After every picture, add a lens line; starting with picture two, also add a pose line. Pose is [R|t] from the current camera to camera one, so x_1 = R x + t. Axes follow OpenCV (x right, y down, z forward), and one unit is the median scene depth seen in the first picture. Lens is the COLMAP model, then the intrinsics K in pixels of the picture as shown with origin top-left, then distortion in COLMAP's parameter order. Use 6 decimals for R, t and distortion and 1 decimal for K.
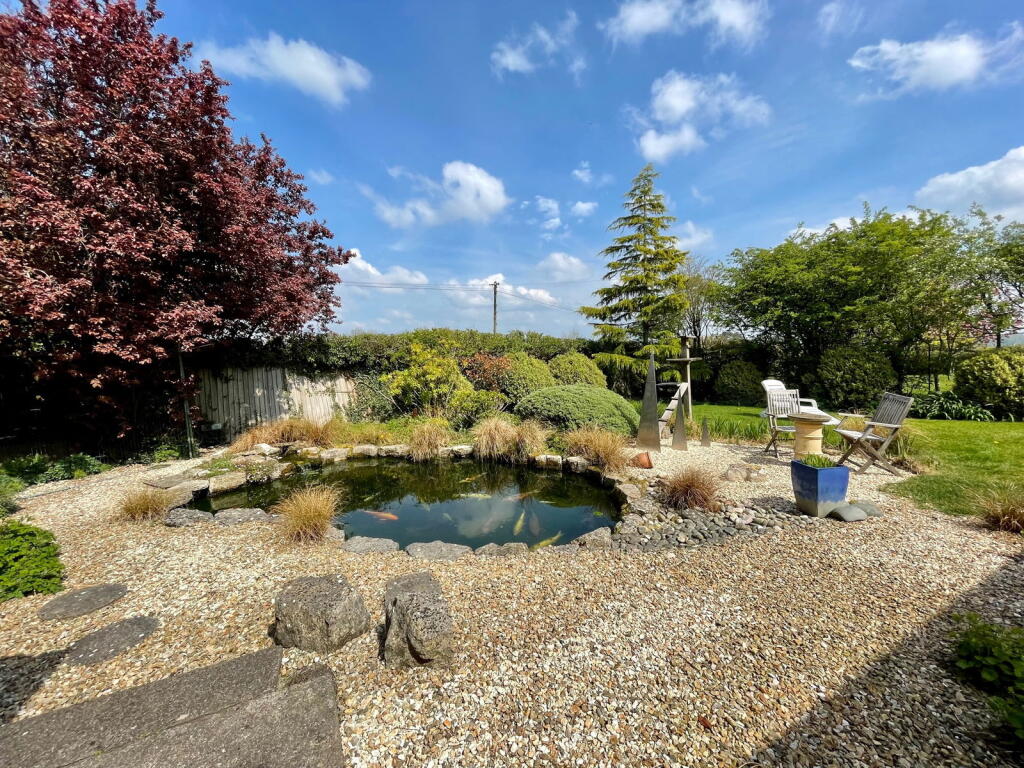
lens RADIAL K [[412.4, 0, 512.7], [0, 412.4, 383.2], [0, 0, 1]] dist [-0.009280, 0.000353]
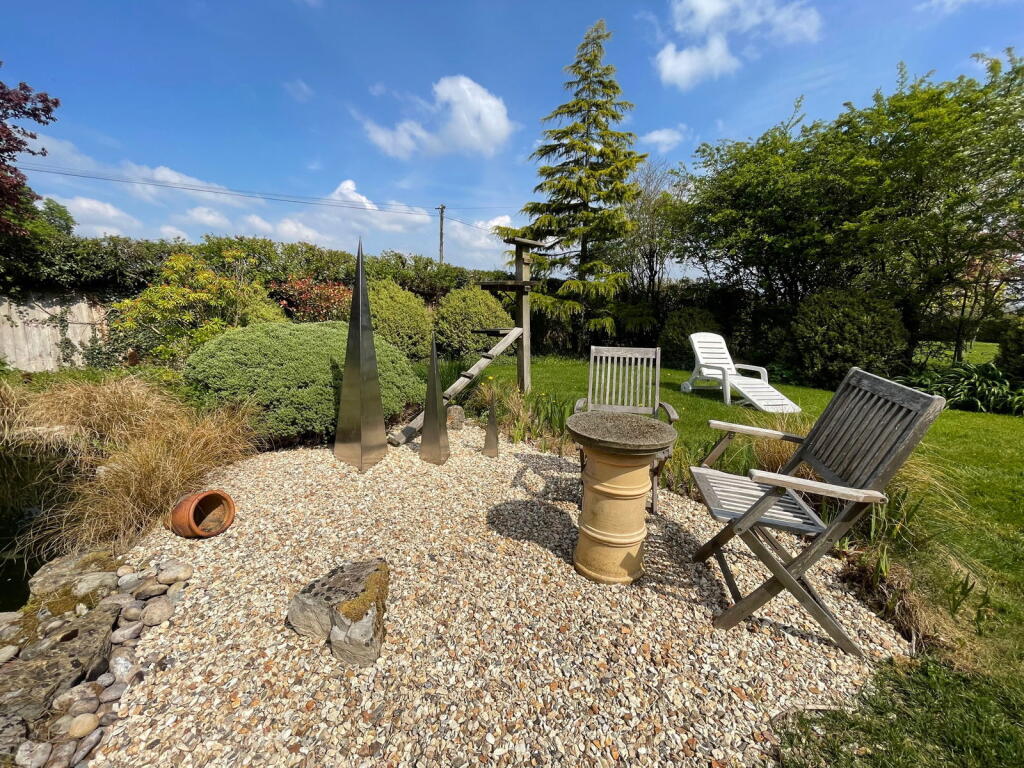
lens RADIAL K [[412.4, 0, 511.4], [0, 412.4, 382.6], [0, 0, 1]] dist [-0.009280, 0.000353]
pose [[0.998797, 0.047556, -0.011979, 0.369894], [-0.045715, 0.991274, 0.123635, 0.003408], [0.017754, -0.122938, 0.992255, 0.386370]]
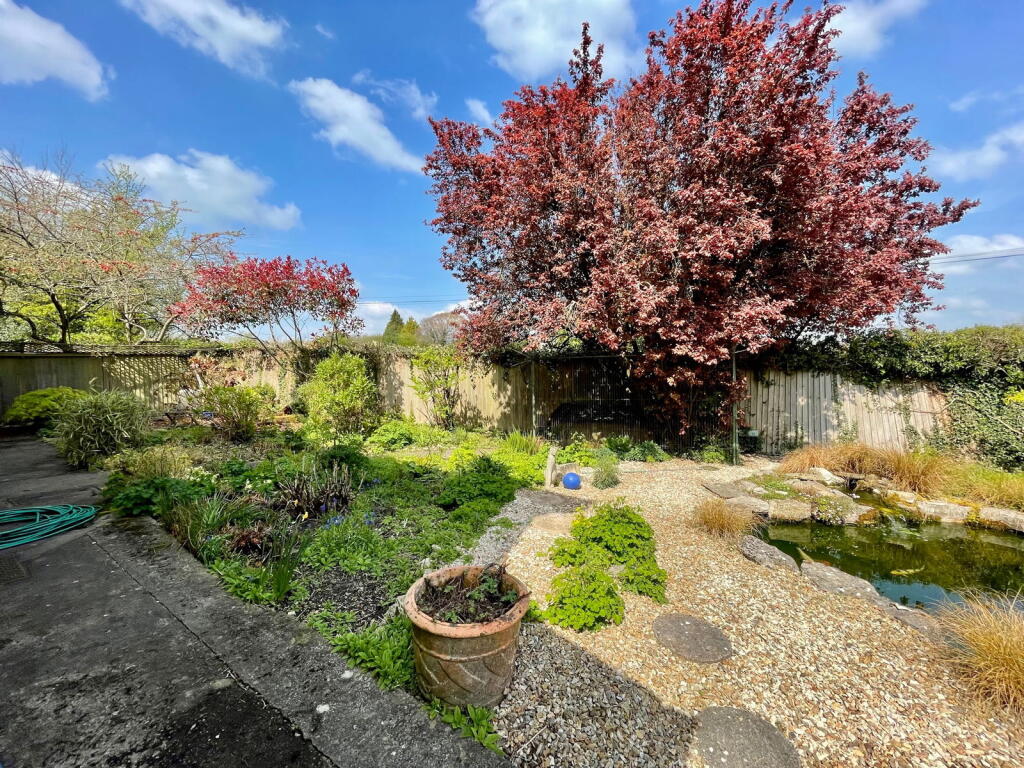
lens RADIAL K [[412.4, 0, 513.0], [0, 412.4, 383.9], [0, 0, 1]] dist [-0.009280, 0.000353]
pose [[0.463900, 0.066048, -0.883422, -0.149798], [-0.069919, 0.996836, 0.037812, -0.003742], [0.883124, 0.044227, 0.467051, 0.069958]]
